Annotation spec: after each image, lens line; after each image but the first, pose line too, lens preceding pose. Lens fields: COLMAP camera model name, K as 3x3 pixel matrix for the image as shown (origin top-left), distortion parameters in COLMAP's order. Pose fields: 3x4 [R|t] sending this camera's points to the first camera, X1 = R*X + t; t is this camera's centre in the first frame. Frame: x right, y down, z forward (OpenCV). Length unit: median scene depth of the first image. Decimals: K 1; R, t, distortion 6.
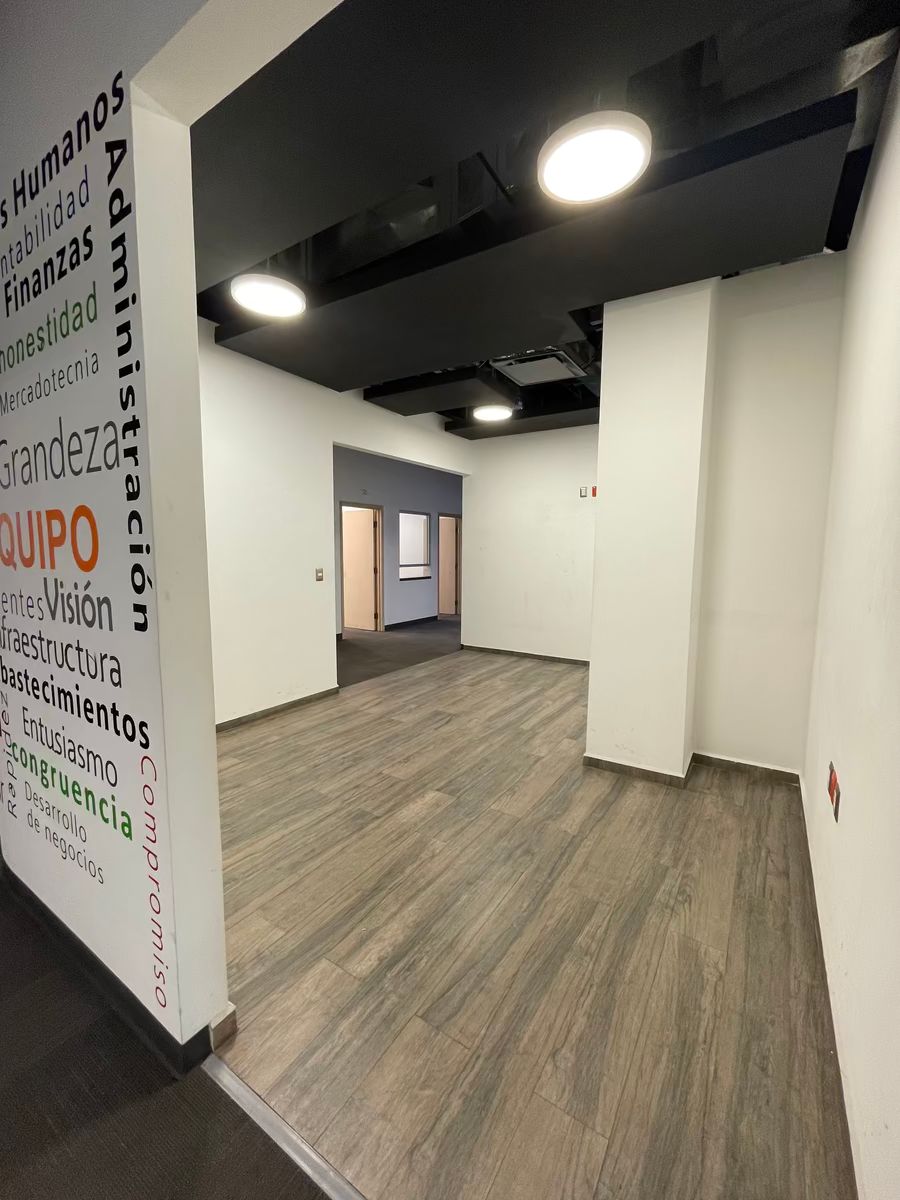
lens RADIAL K [[490.6, 0, 449.4], [0, 490.6, 603.7], [0, 0, 1]] dist [0.000379, -0.000706]
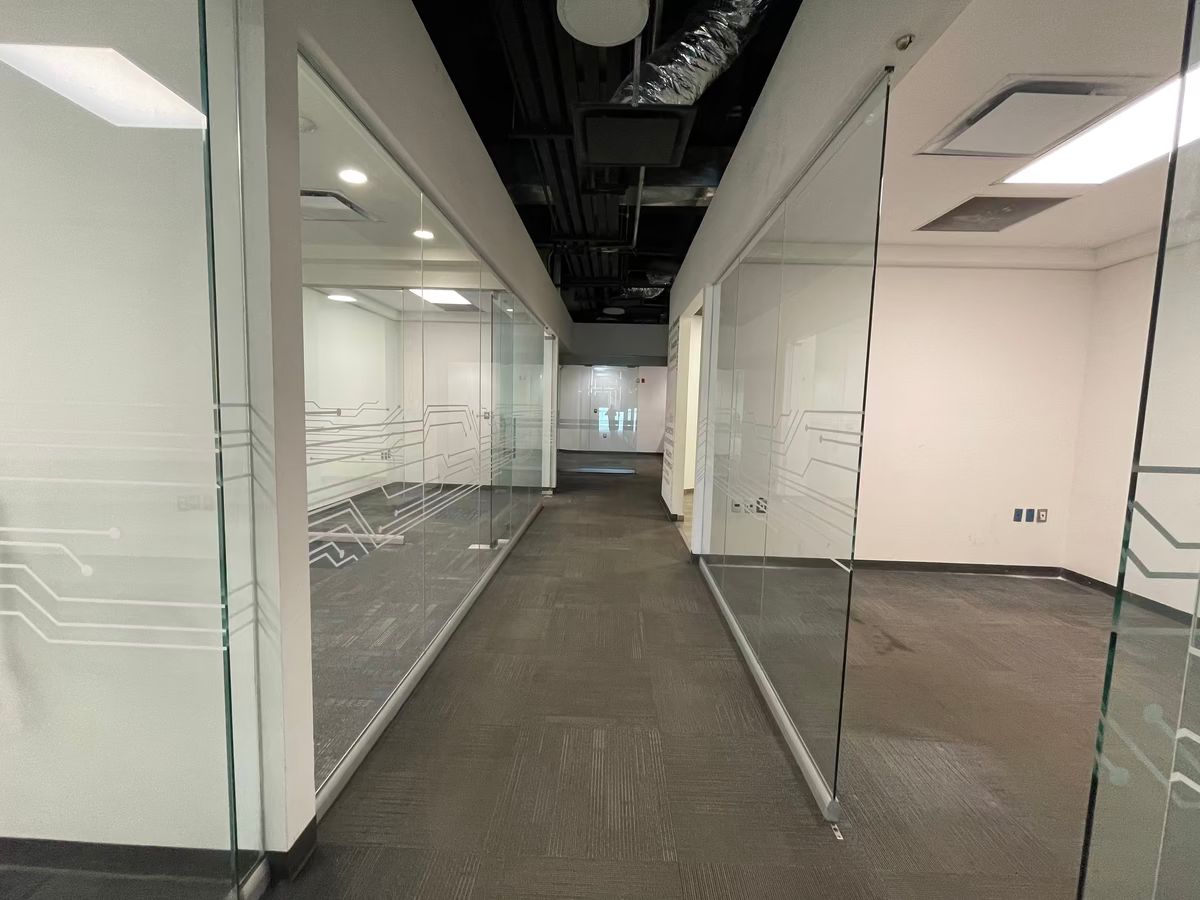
lens RADIAL K [[490.6, 0, 601.3], [0, 490.6, 449.3], [0, 0, 1]] dist [0.000379, -0.000706]
pose [[0.519355, 0.082070, -0.850609, 2.817938], [-0.115360, 0.993000, 0.025374, 0.259763], [0.846737, 0.084948, 0.525187, -1.909859]]
